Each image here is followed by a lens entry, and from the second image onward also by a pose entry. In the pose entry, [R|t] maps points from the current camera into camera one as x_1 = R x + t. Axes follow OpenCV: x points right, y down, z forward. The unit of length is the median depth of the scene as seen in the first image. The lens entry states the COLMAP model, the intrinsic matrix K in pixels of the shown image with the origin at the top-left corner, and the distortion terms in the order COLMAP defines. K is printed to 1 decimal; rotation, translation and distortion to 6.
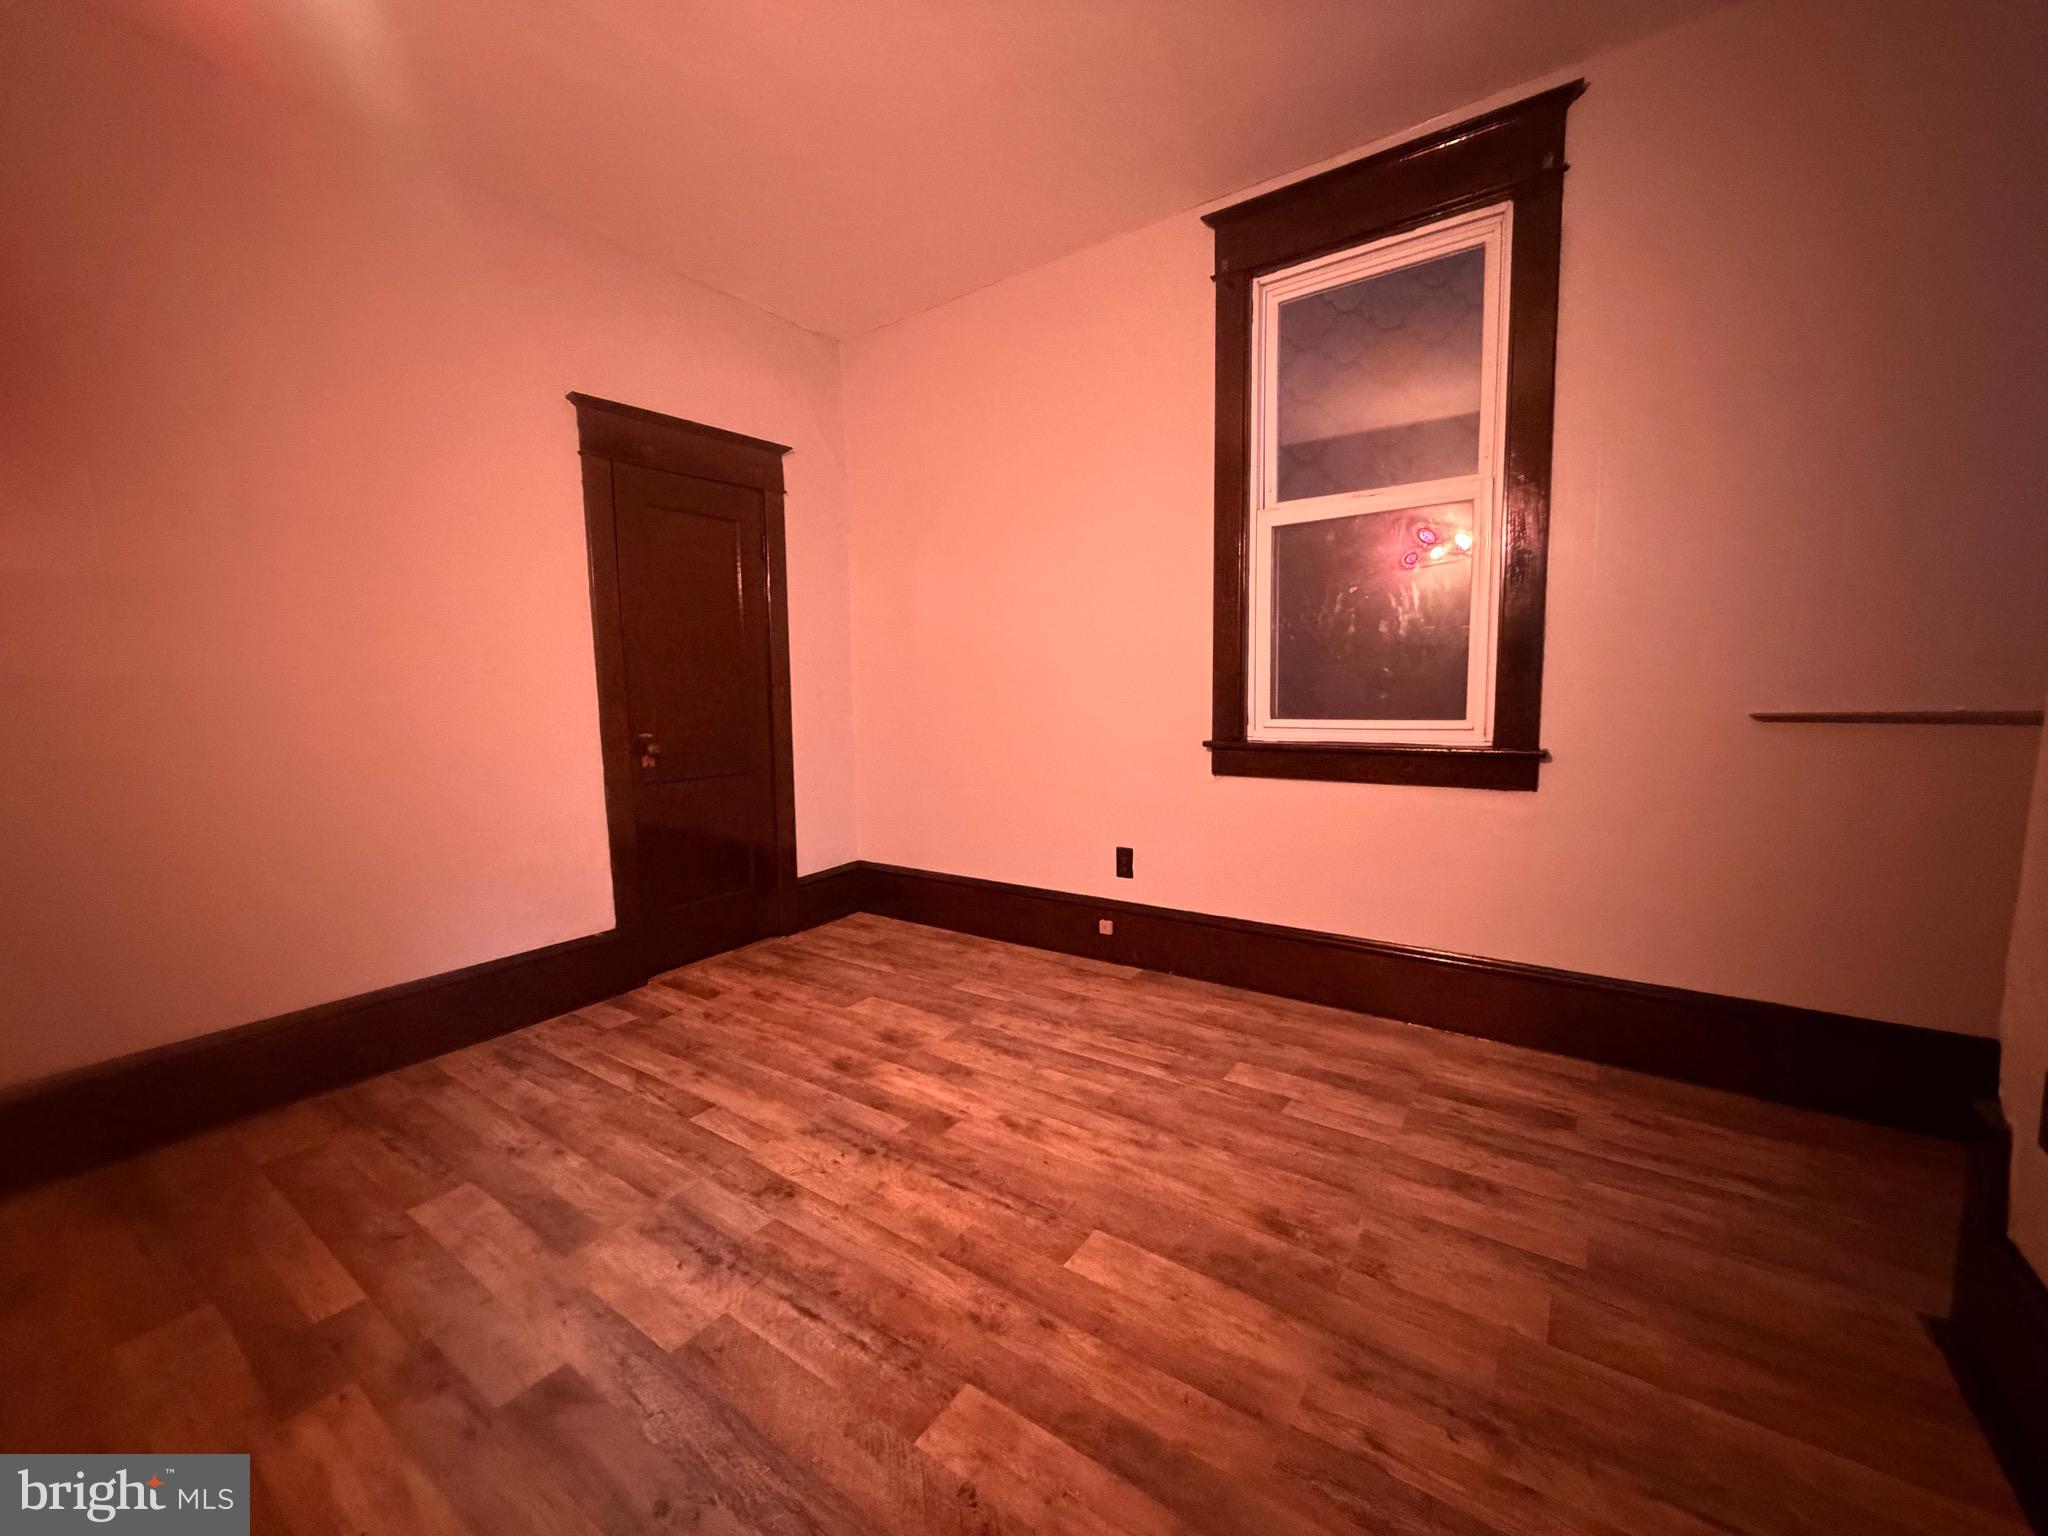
lens RADIAL K [[814.8, 0, 1013.5], [0, 814.8, 766.9], [0, 0, 1]] dist [-0.000899, 0.000388]
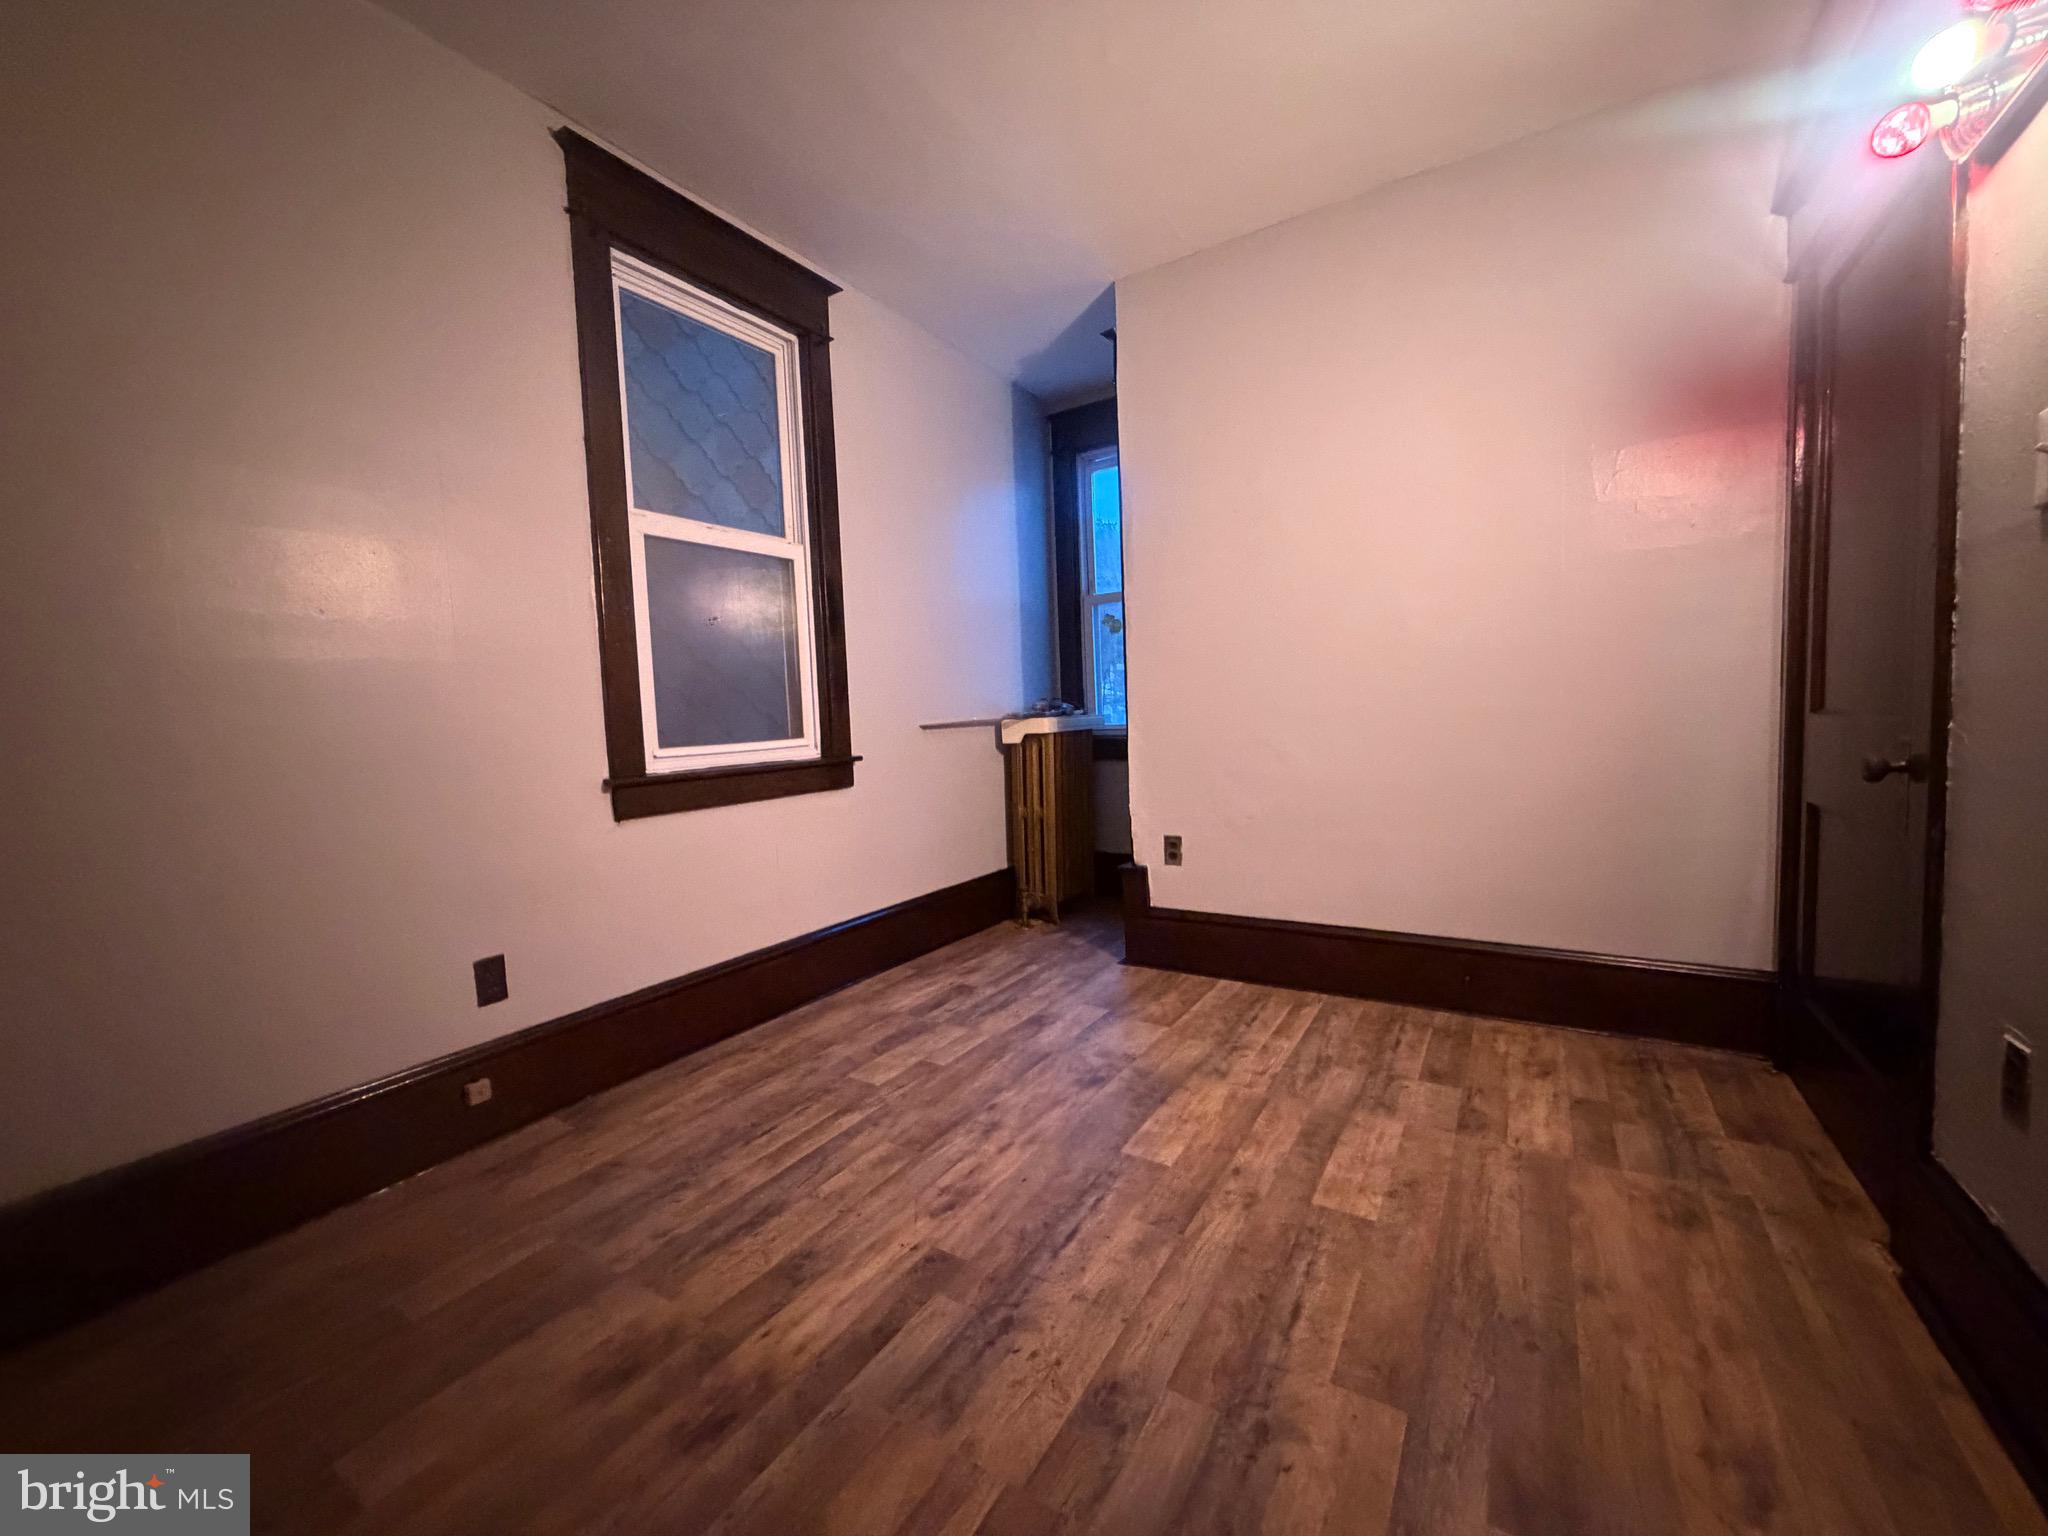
lens RADIAL K [[814.8, 0, 1013.5], [0, 814.8, 766.9], [0, 0, 1]] dist [-0.000899, 0.000388]
pose [[-0.057025, -0.053124, 0.996958, -0.841170], [0.134485, 0.989073, 0.060396, -0.057154], [-0.989273, 0.137520, -0.049258, 0.928466]]
